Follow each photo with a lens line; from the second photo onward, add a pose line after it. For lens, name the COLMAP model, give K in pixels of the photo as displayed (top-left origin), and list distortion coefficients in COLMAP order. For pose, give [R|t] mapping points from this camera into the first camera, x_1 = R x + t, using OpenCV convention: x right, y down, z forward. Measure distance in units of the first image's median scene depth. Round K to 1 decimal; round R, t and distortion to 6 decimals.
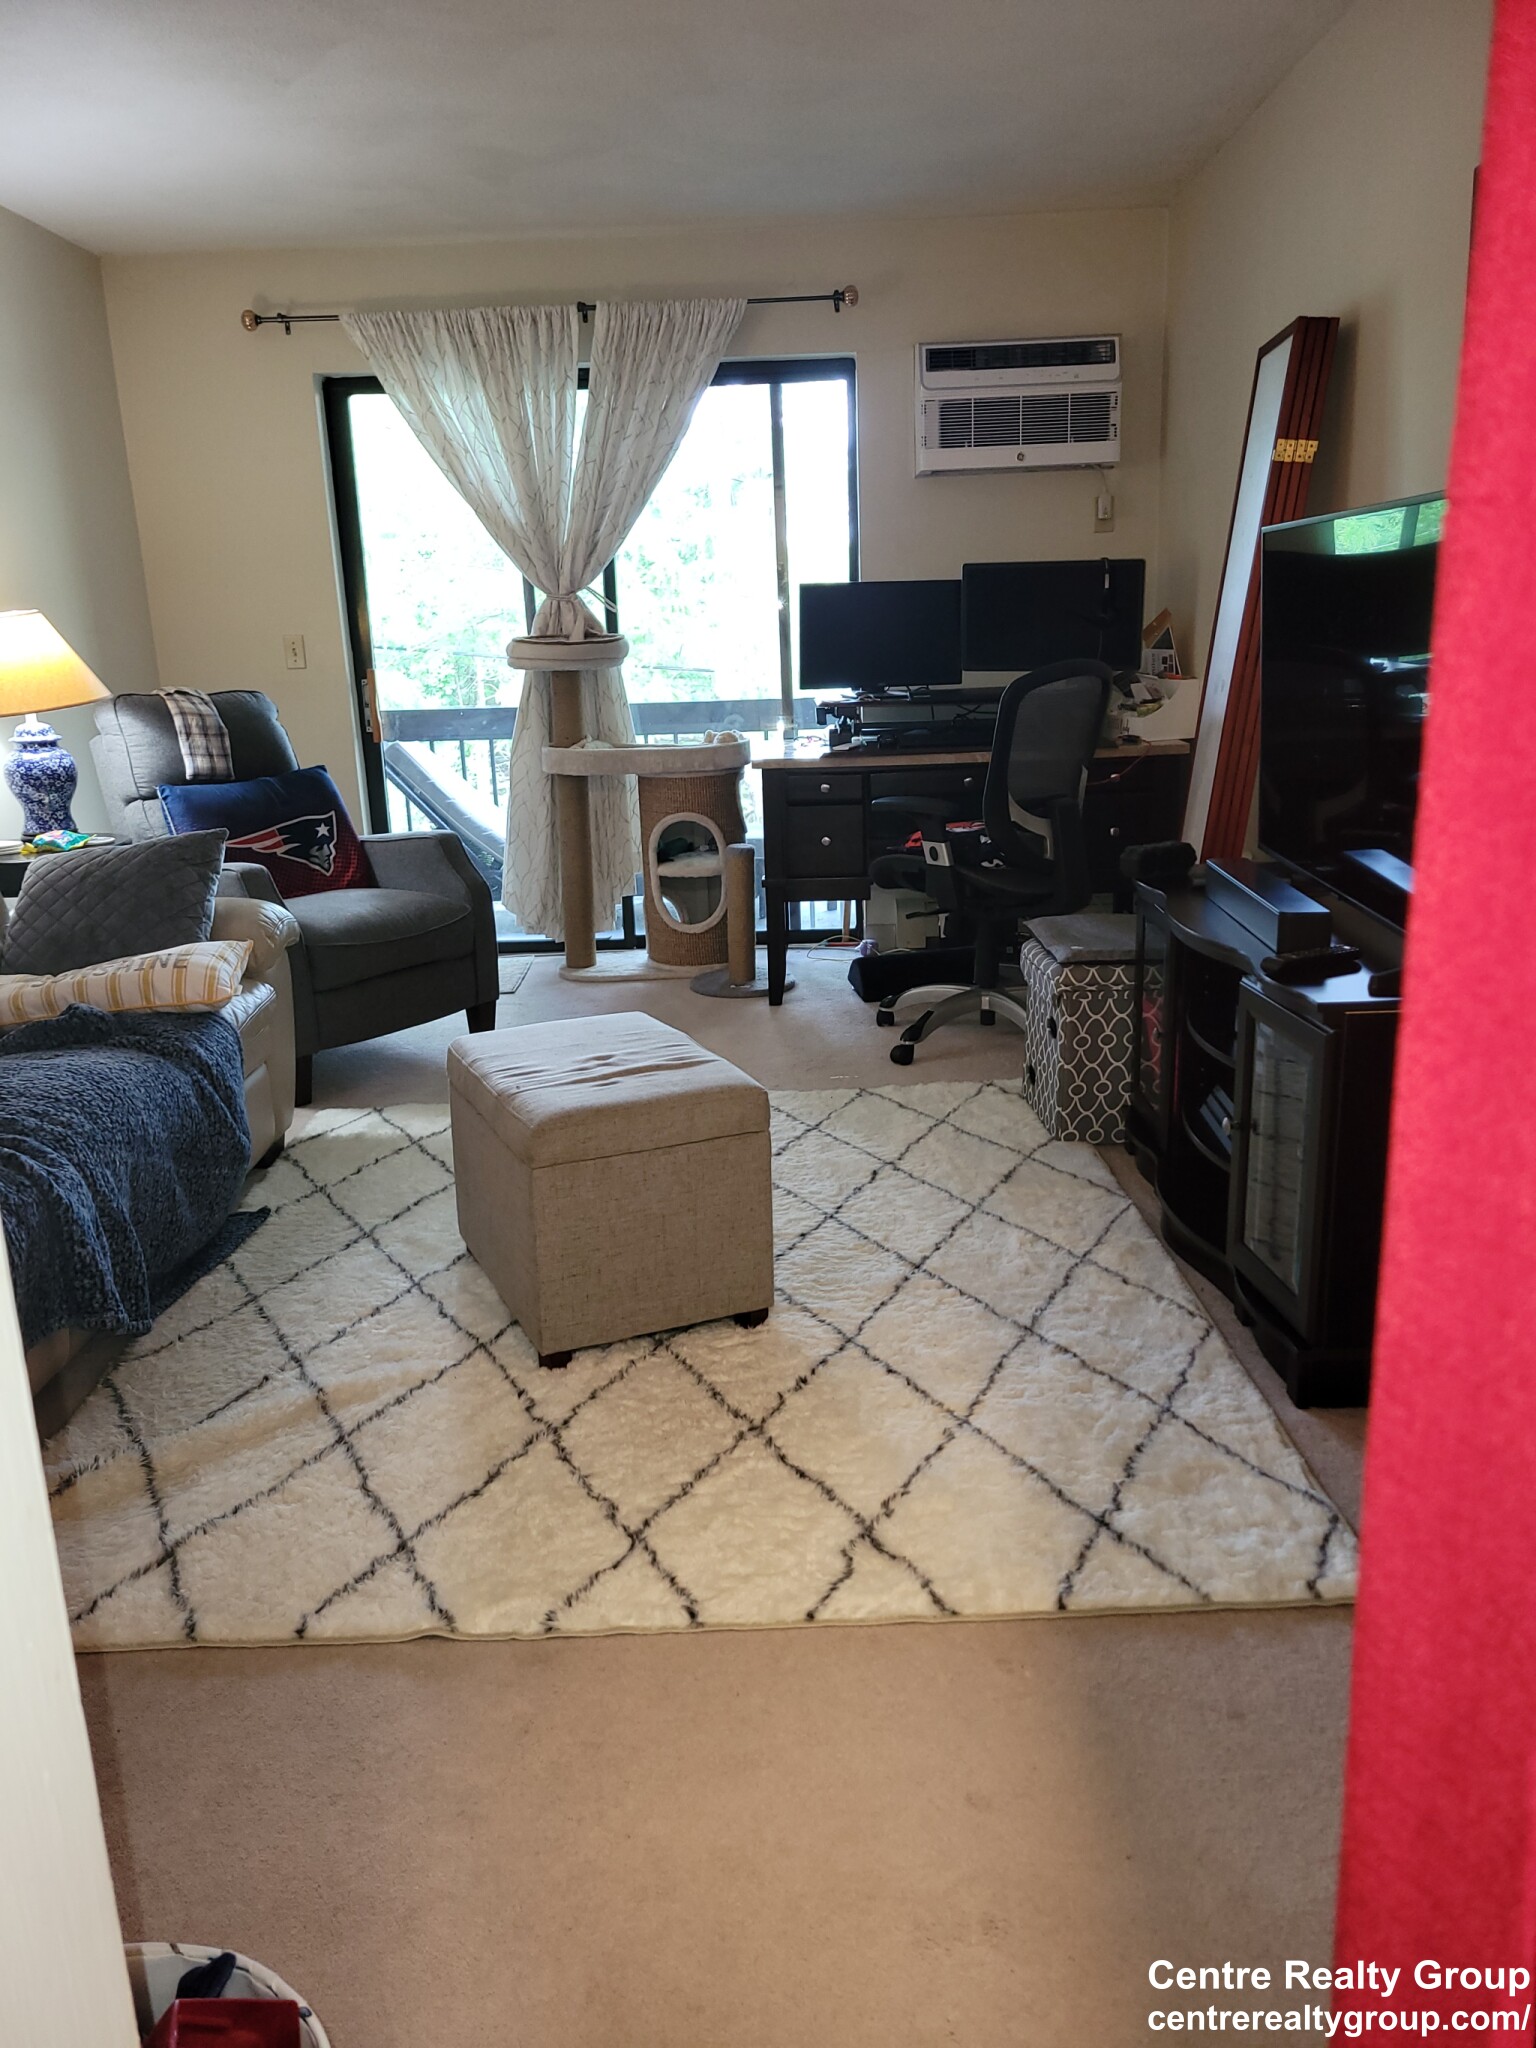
lens RADIAL K [[1566.8, 0, 777.2], [0, 1566.8, 1040.7], [0, 0, 1]] dist [0.055118, -0.037223]
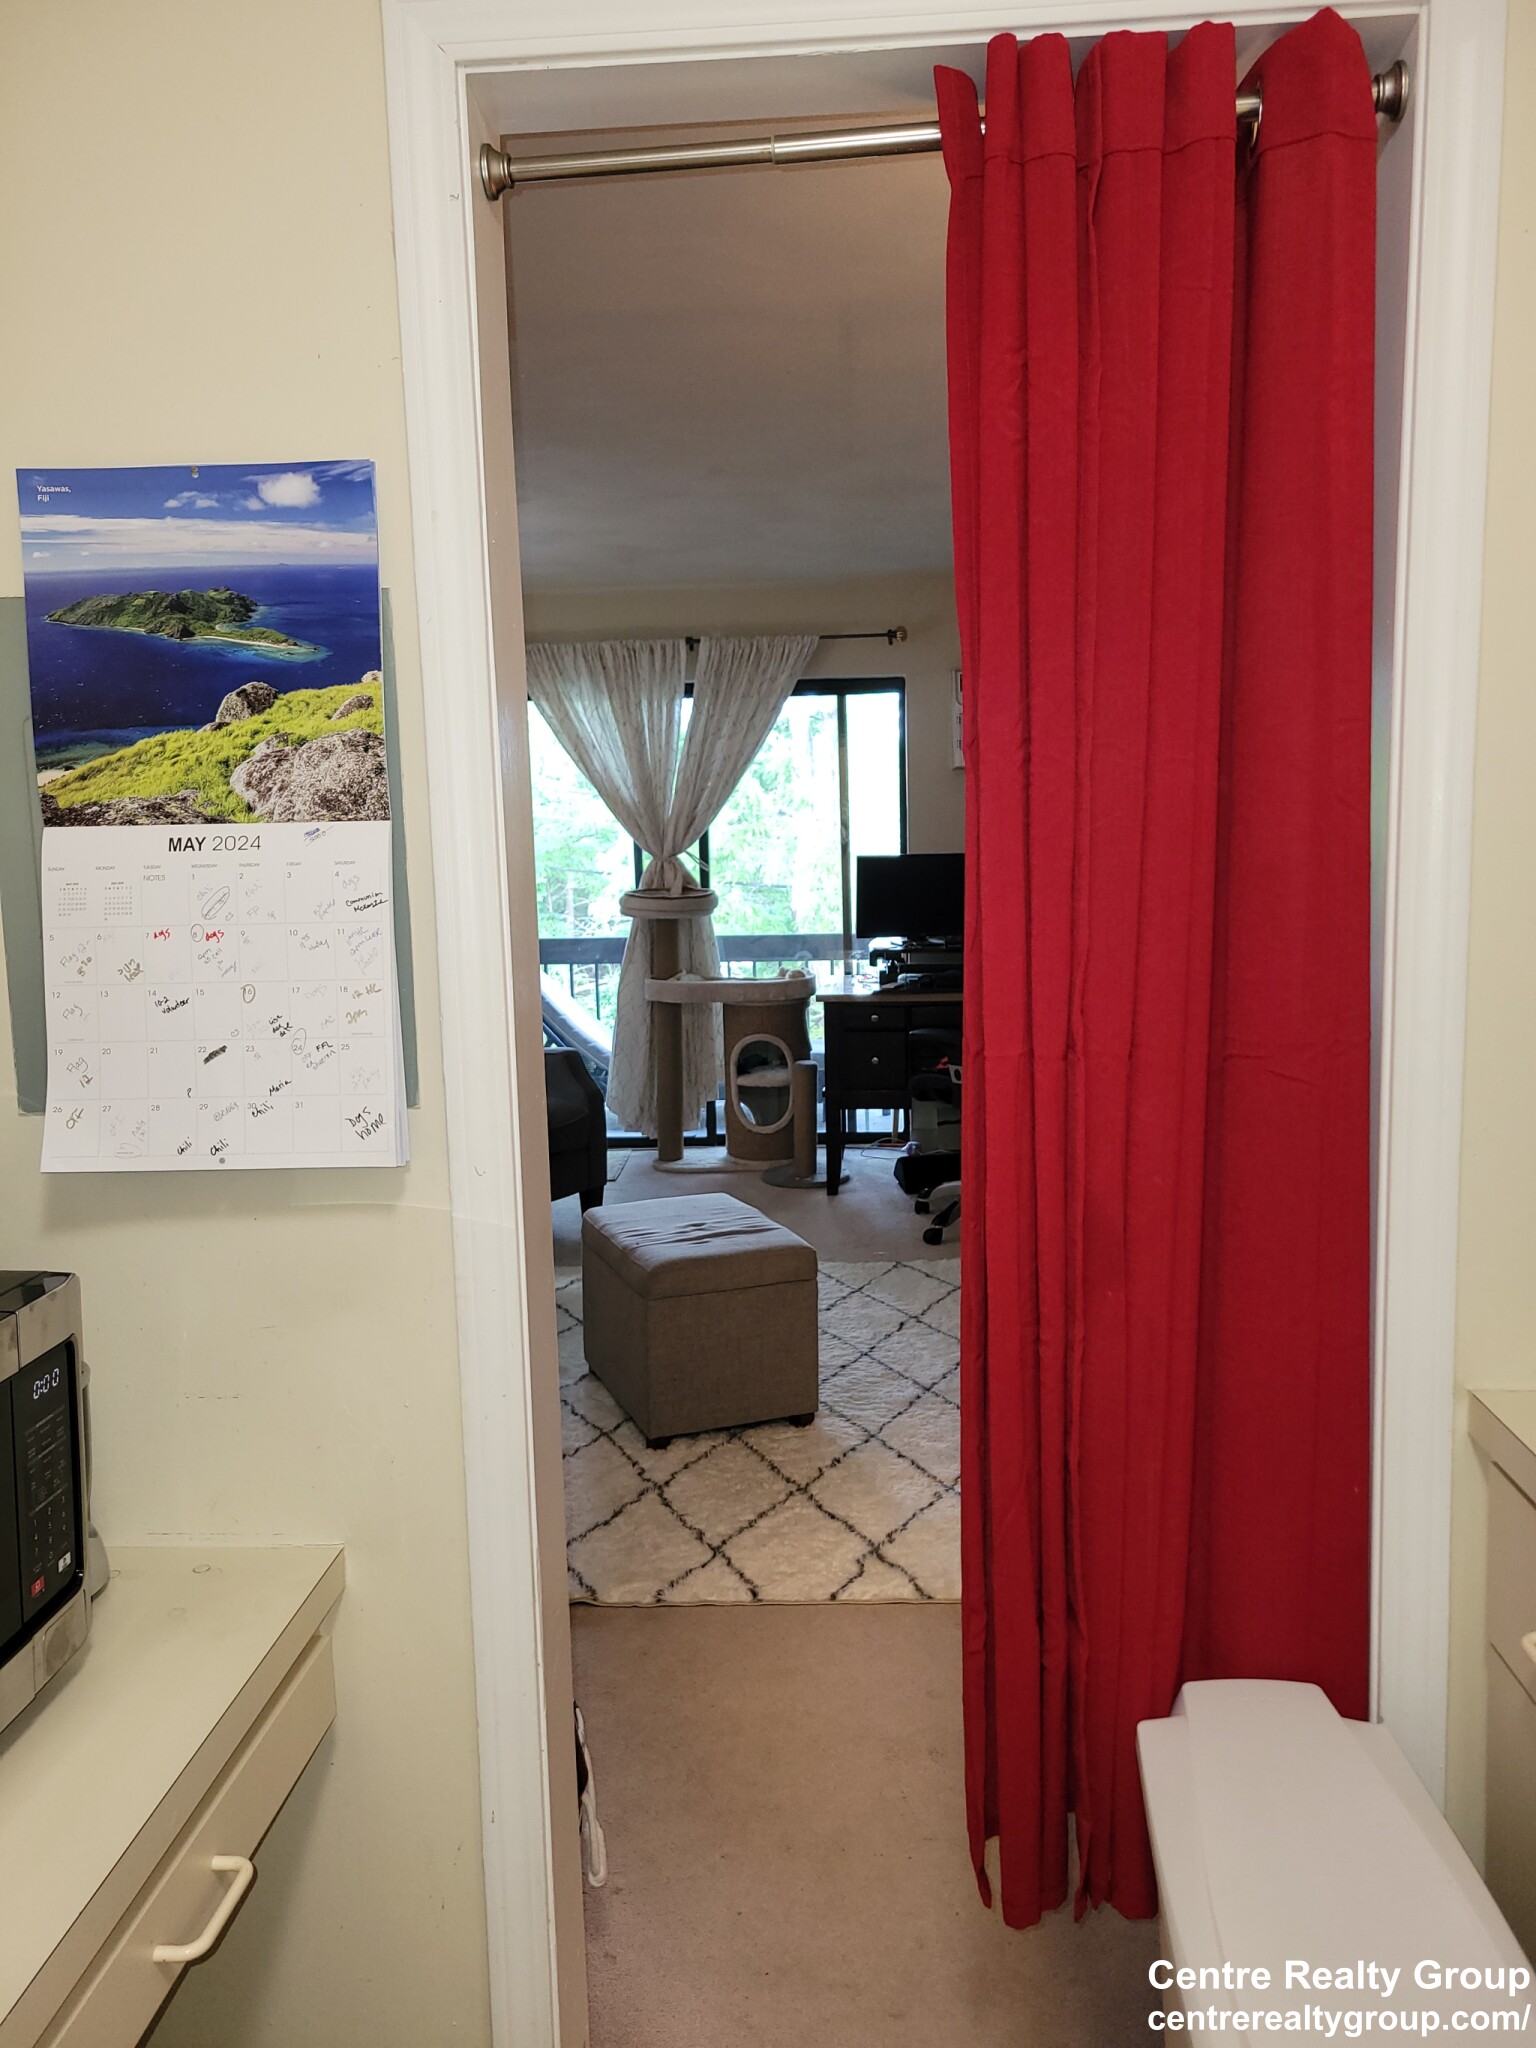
lens RADIAL K [[1566.8, 0, 777.2], [0, 1566.8, 1040.7], [0, 0, 1]] dist [0.055118, -0.037223]
pose [[0.998778, 0.015875, -0.046808, 0.011687], [-0.021653, 0.991838, -0.125652, 0.012533], [0.044431, 0.126512, 0.990969, -0.217092]]
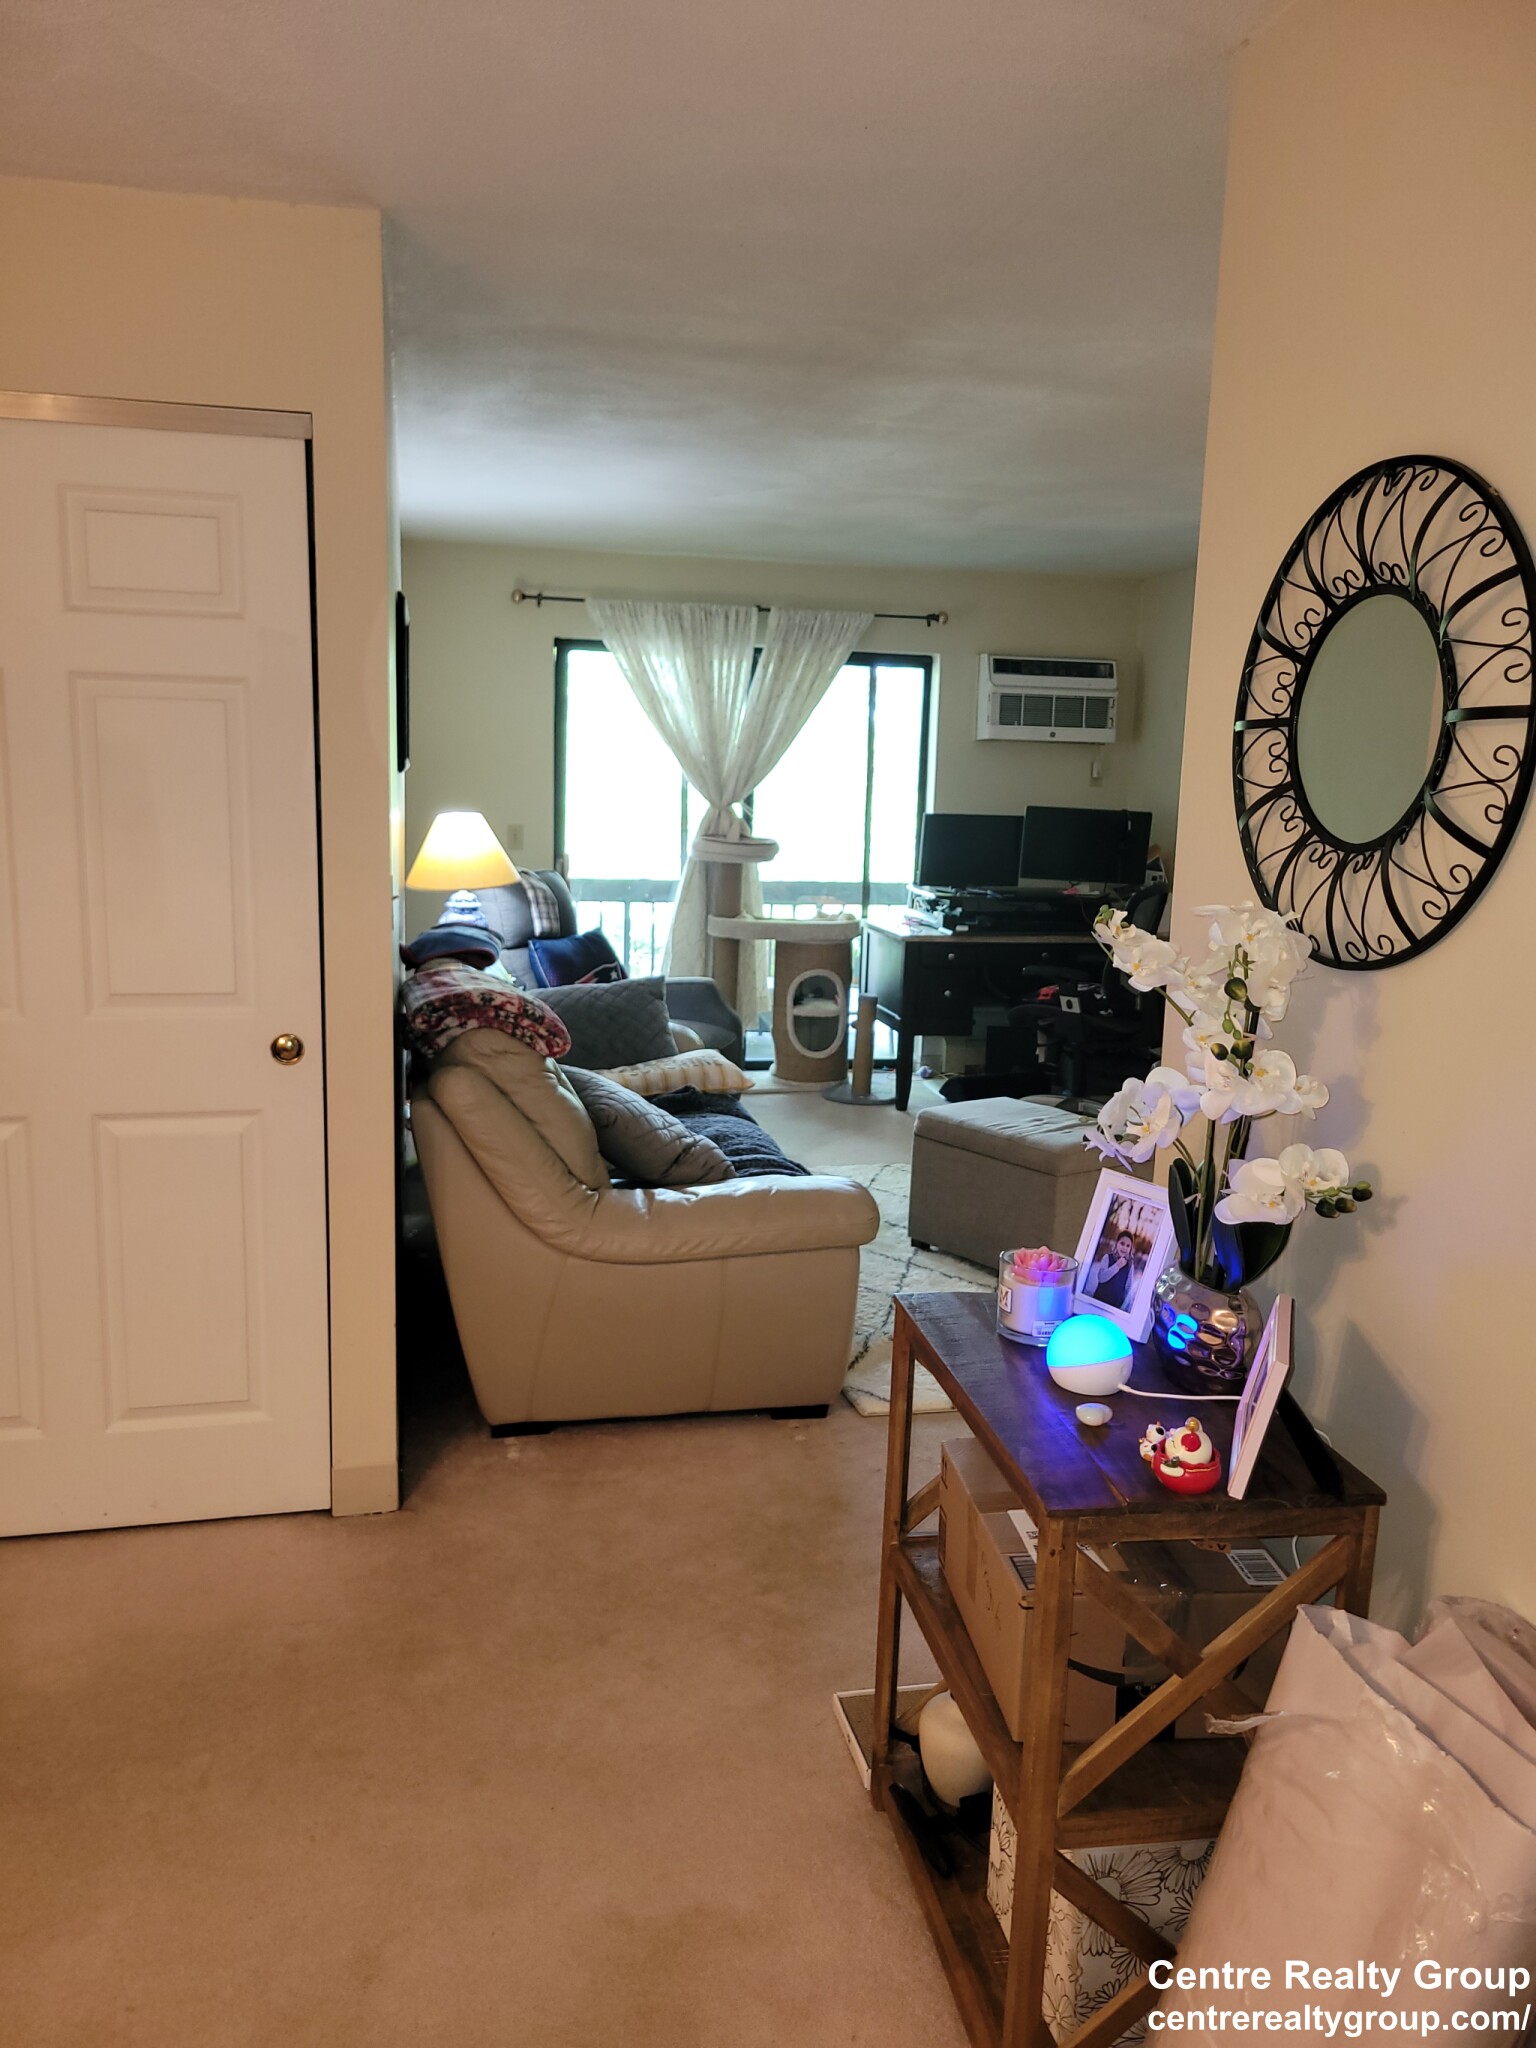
lens RADIAL K [[1566.8, 0, 777.2], [0, 1566.8, 1040.7], [0, 0, 1]] dist [0.055118, -0.037223]
pose [[0.968439, 0.022364, 0.248245, -0.466746], [0.001917, 0.995269, -0.097142, 0.051545], [-0.249243, 0.094552, 0.963814, -0.316377]]
